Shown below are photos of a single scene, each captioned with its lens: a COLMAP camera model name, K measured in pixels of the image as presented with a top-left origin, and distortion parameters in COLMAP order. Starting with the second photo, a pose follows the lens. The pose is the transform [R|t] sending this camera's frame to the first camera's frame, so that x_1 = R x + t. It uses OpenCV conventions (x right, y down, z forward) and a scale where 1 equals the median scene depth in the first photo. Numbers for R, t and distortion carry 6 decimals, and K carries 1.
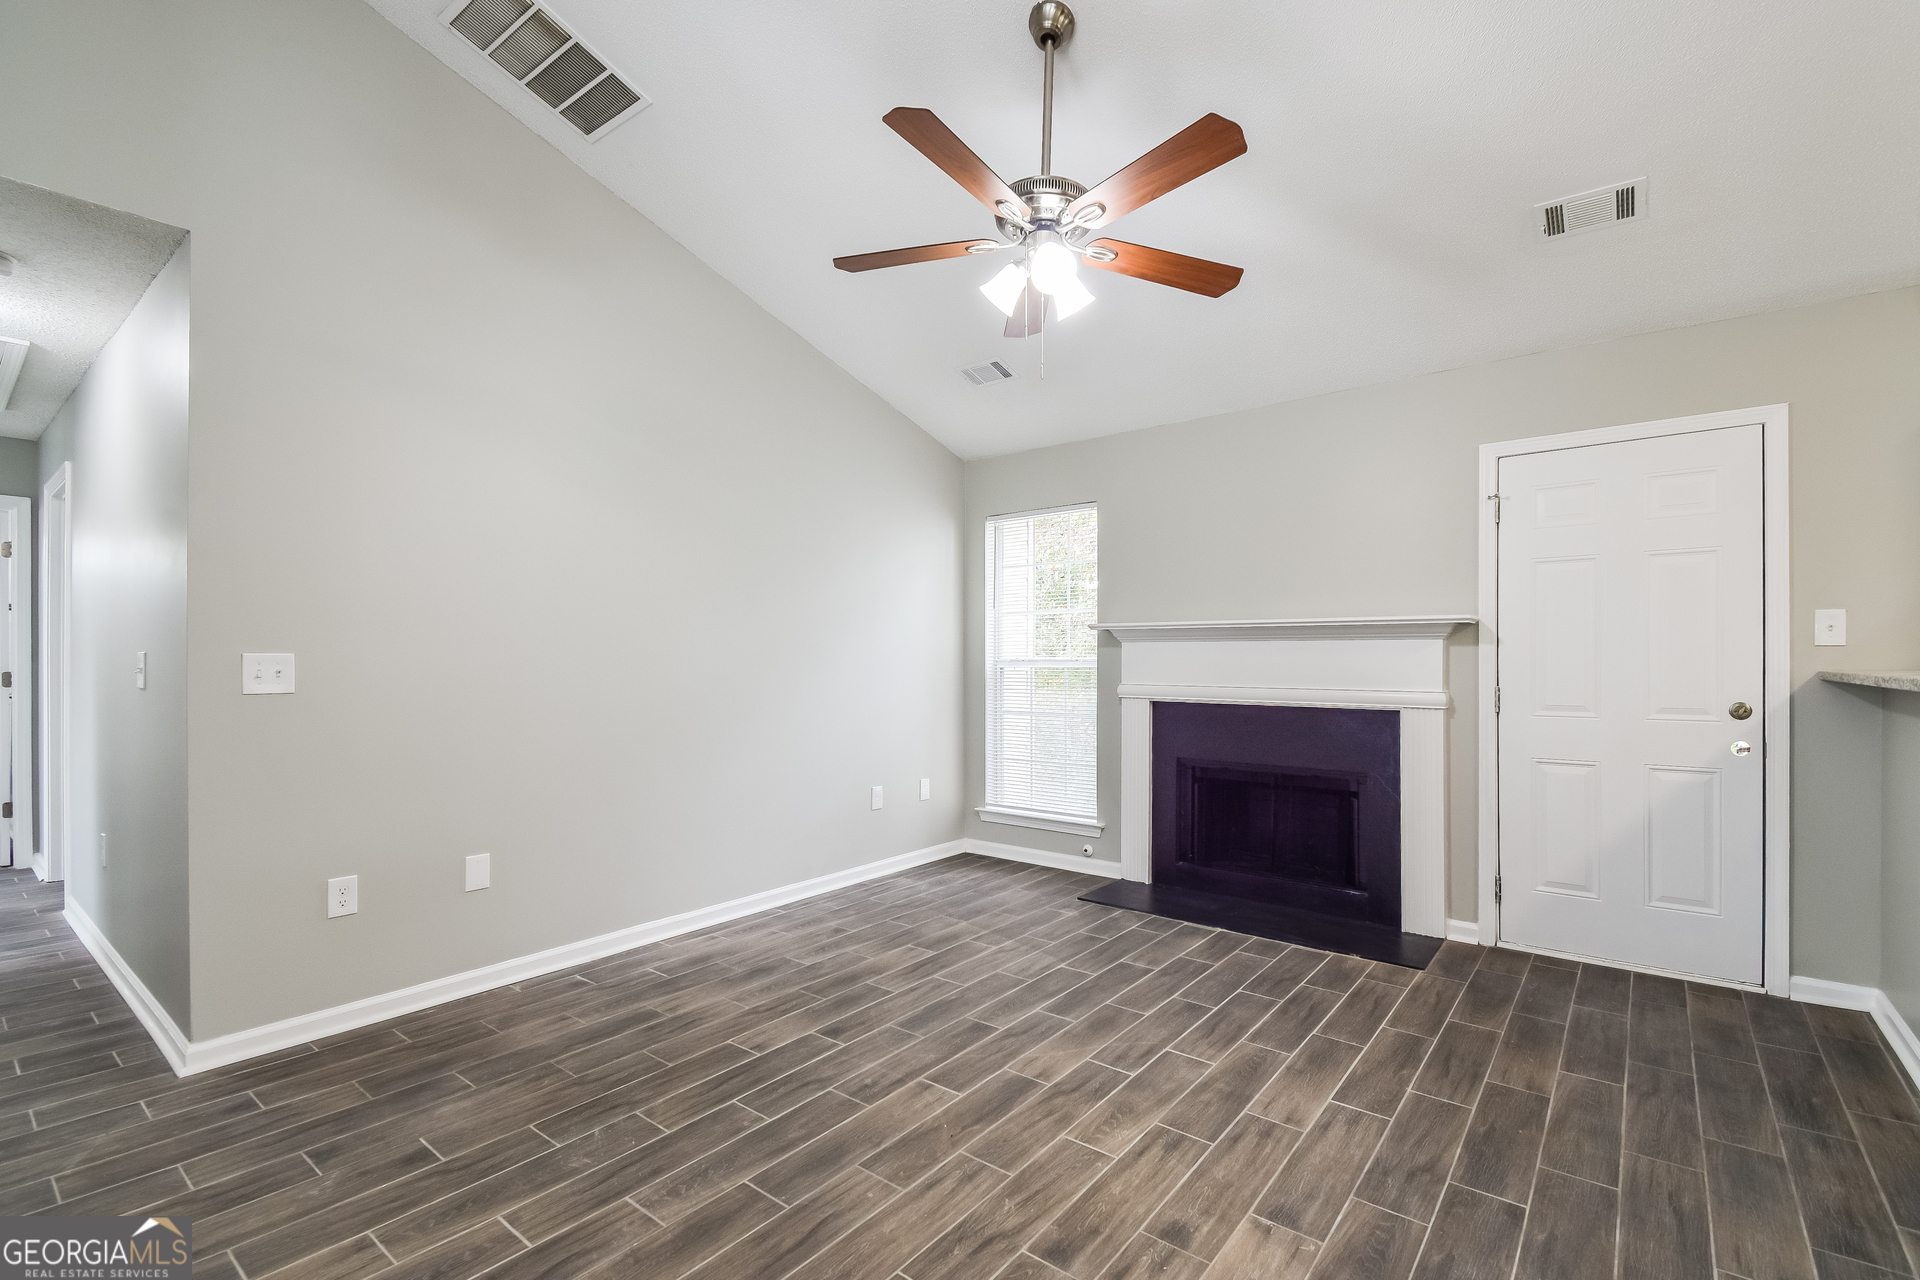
lens RADIAL K [[843.1, 0, 972.4], [0, 843.1, 656.7], [0, 0, 1]] dist [0.048814, -0.027332]
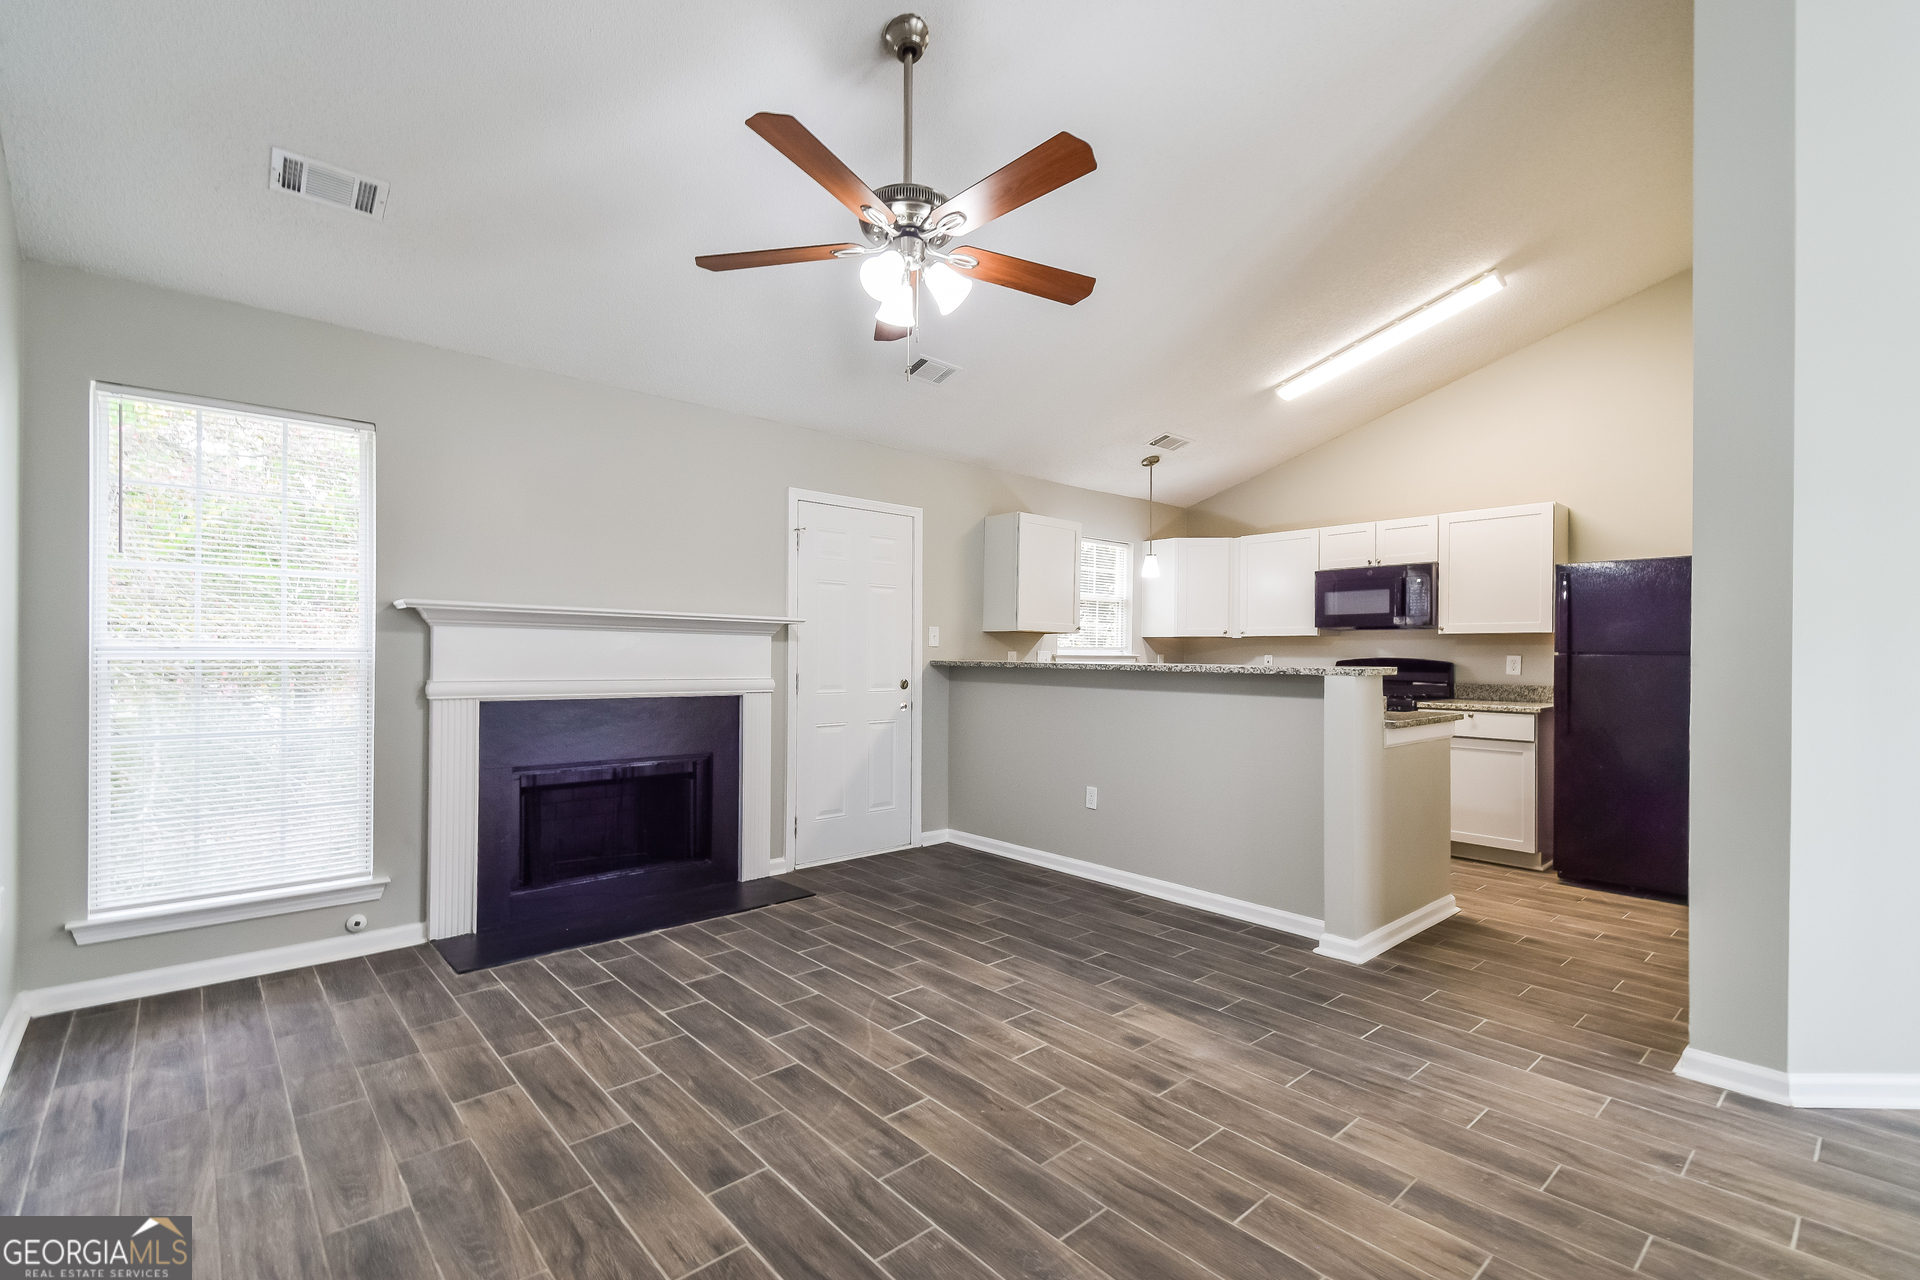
lens RADIAL K [[843.1, 0, 972.4], [0, 843.1, 656.7], [0, 0, 1]] dist [0.048814, -0.027332]
pose [[0.169766, 0.001155, 0.985484, -0.676437], [-0.013221, 0.999912, 0.001106, 0.004838], [-0.985396, -0.013217, 0.169766, 0.553590]]
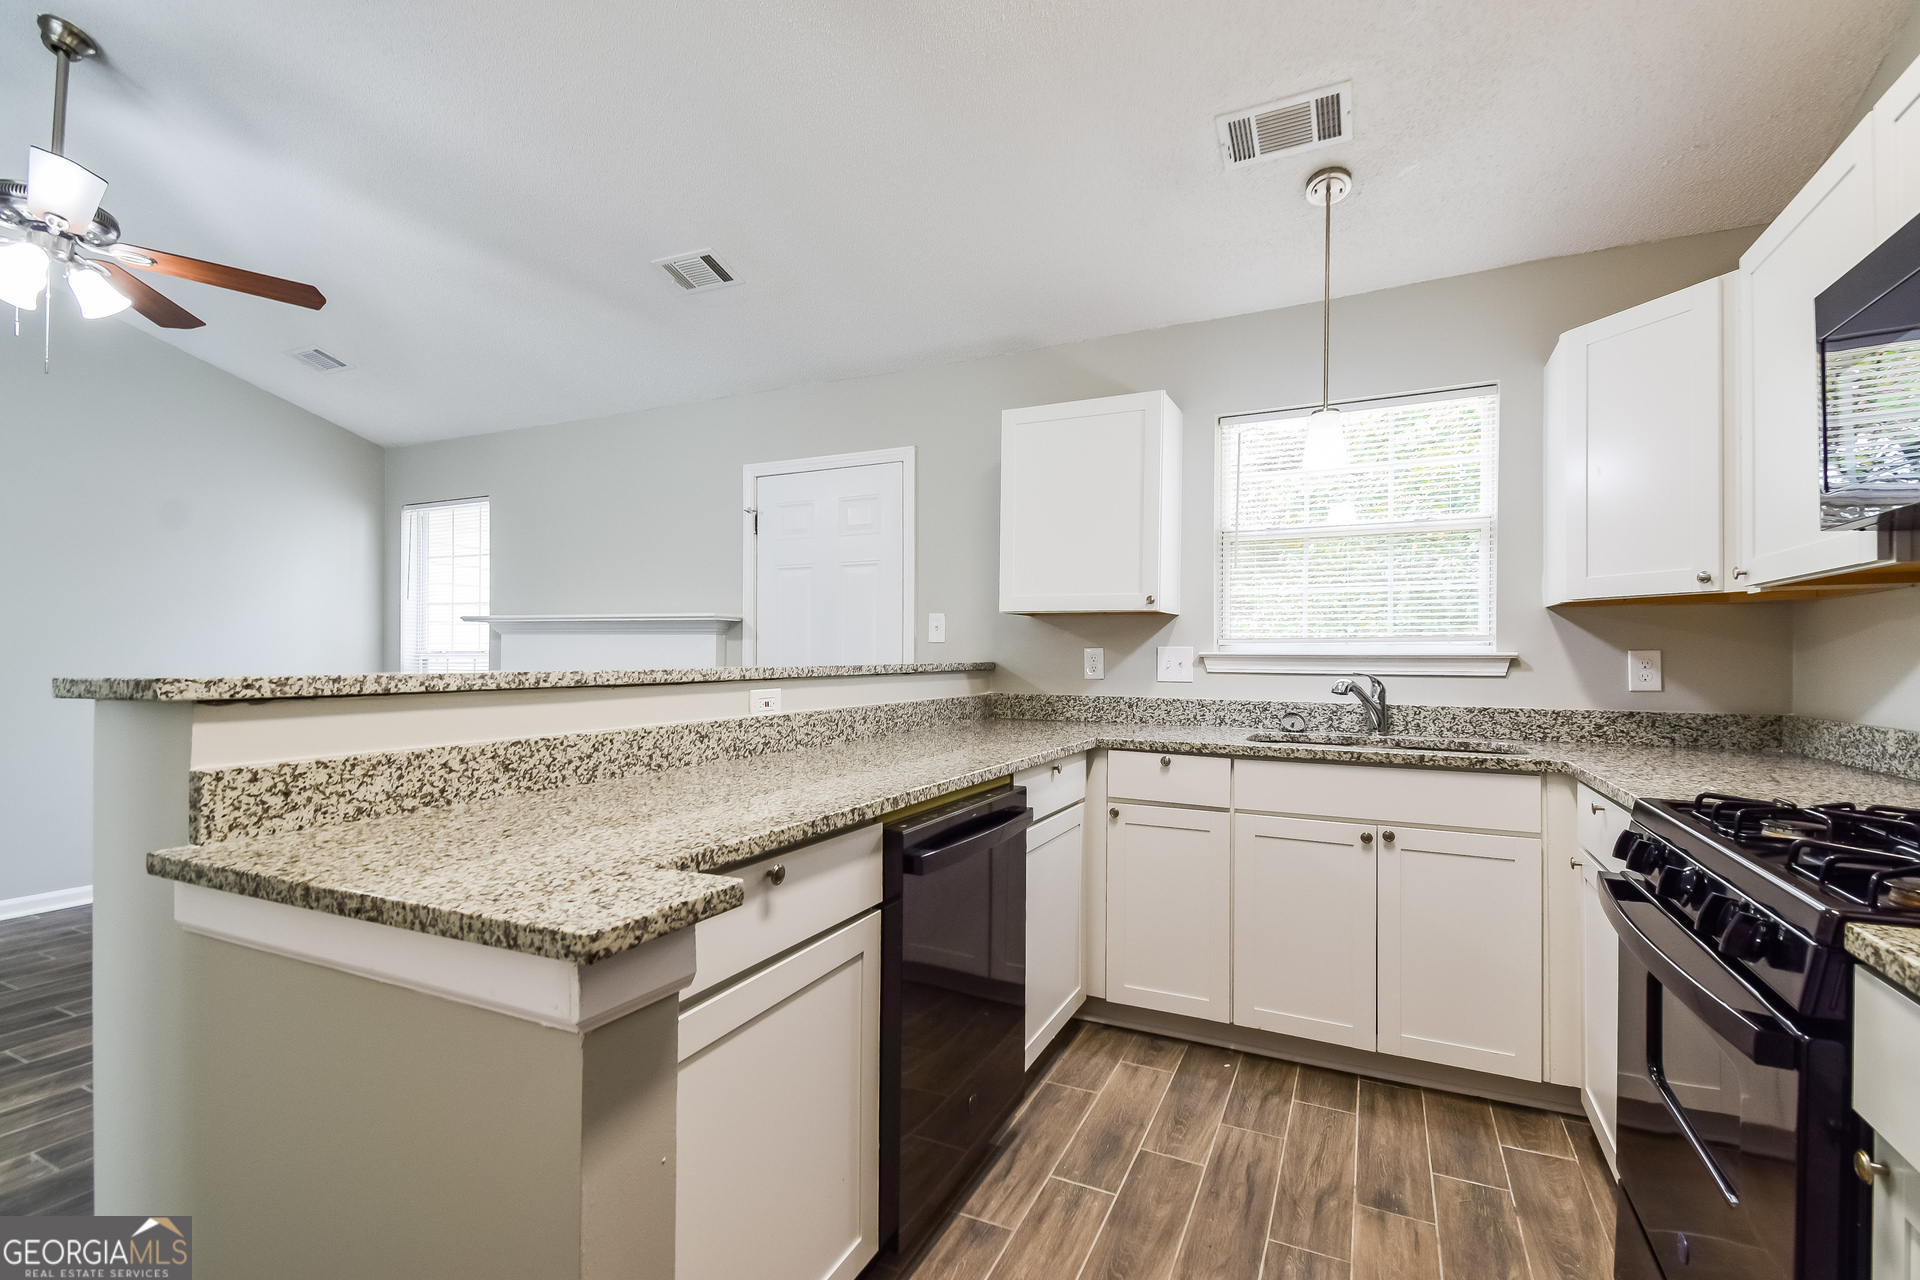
lens RADIAL K [[843.1, 0, 972.4], [0, 843.1, 656.7], [0, 0, 1]] dist [0.048814, -0.027332]
pose [[0.974571, 0.002943, 0.224060, 0.694860], [-0.004906, 0.999954, 0.008207, -0.002136], [-0.224026, -0.009098, 0.974541, -0.186376]]
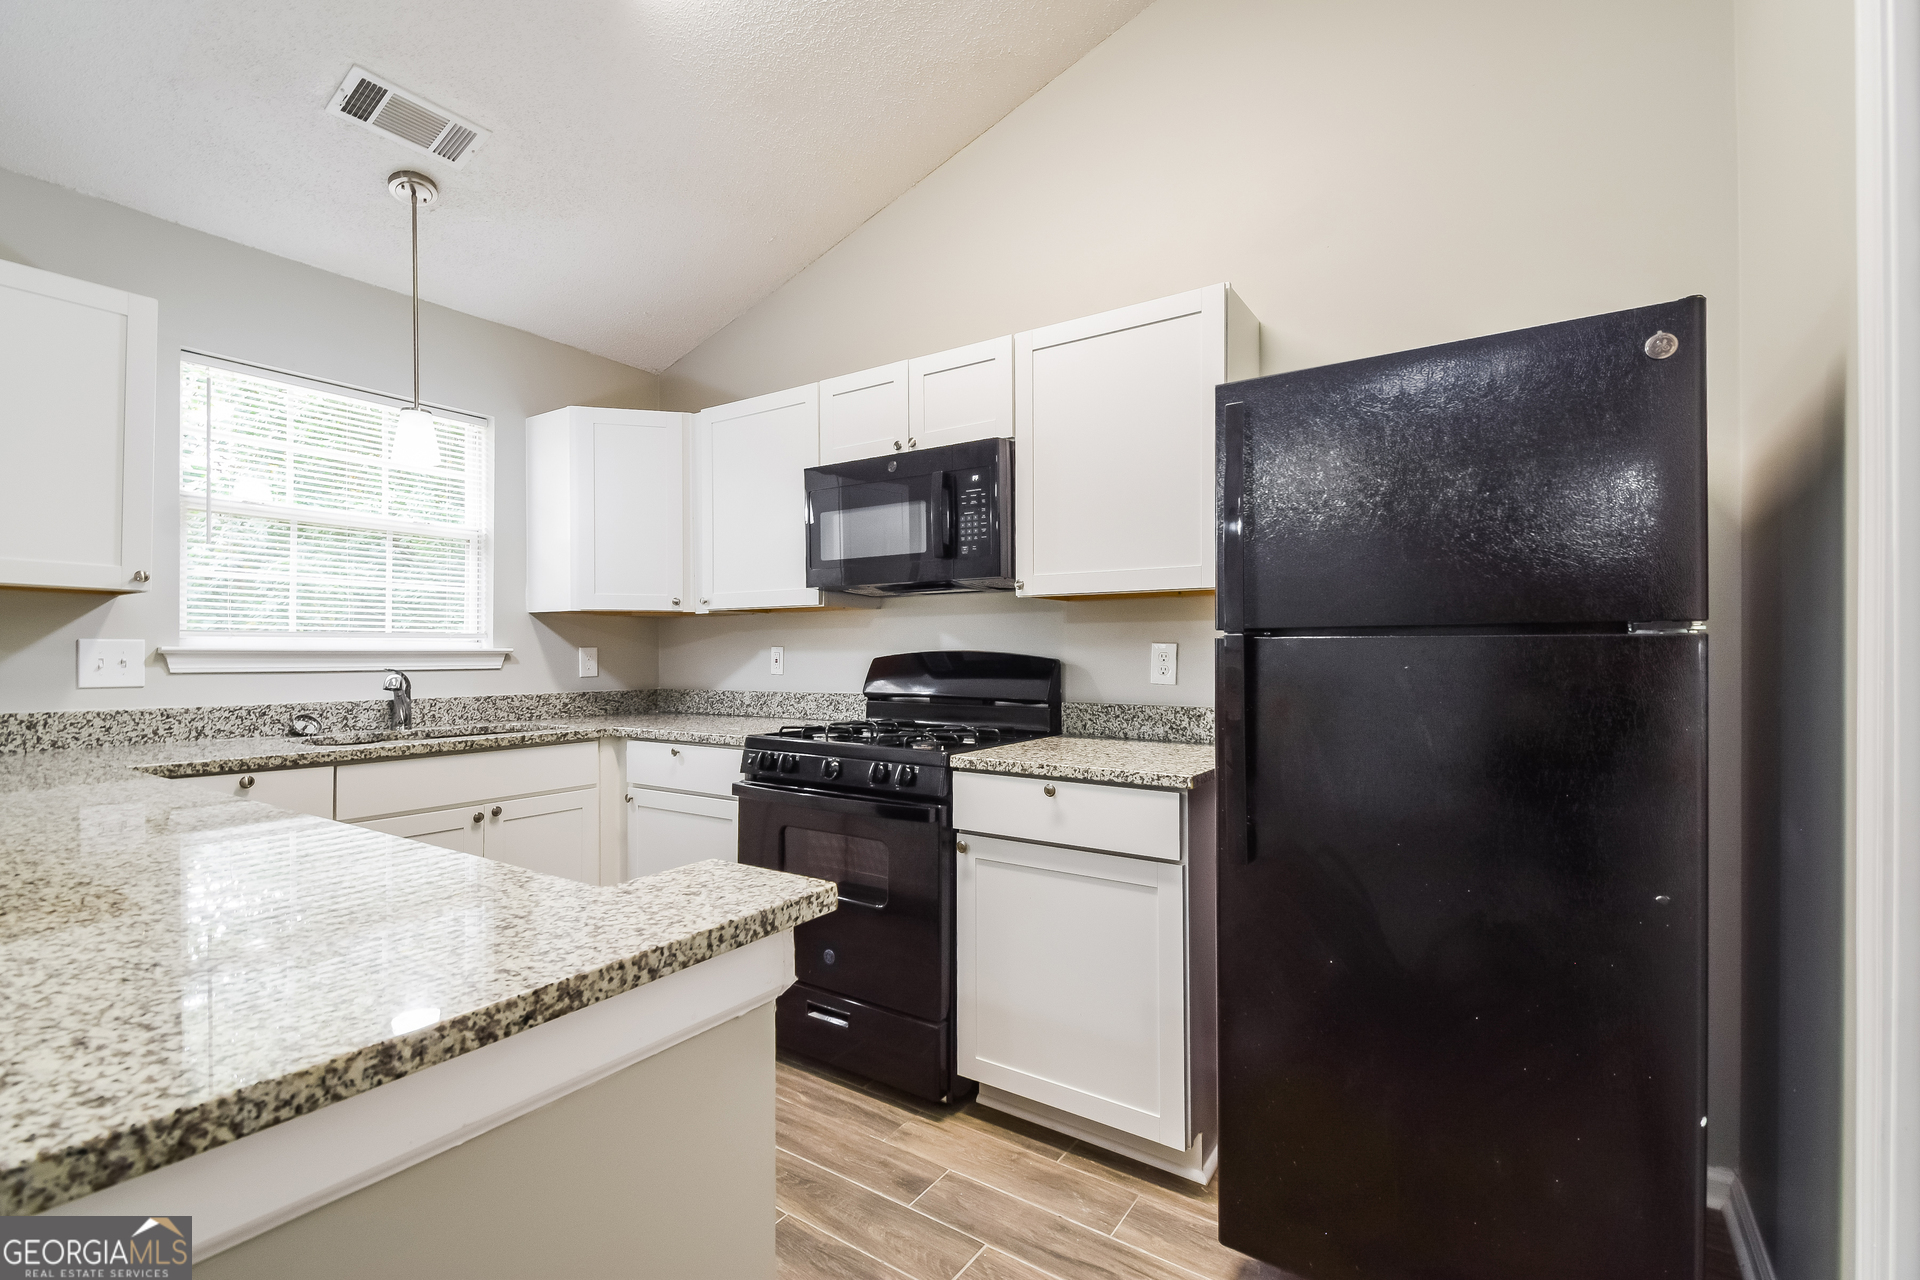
lens RADIAL K [[843.1, 0, 972.4], [0, 843.1, 656.7], [0, 0, 1]] dist [0.048814, -0.027332]
pose [[-0.085995, -0.003822, 0.996288, 0.345520], [-0.006464, 0.999974, 0.003278, 0.000689], [-0.996275, -0.006158, -0.086018, 0.057269]]
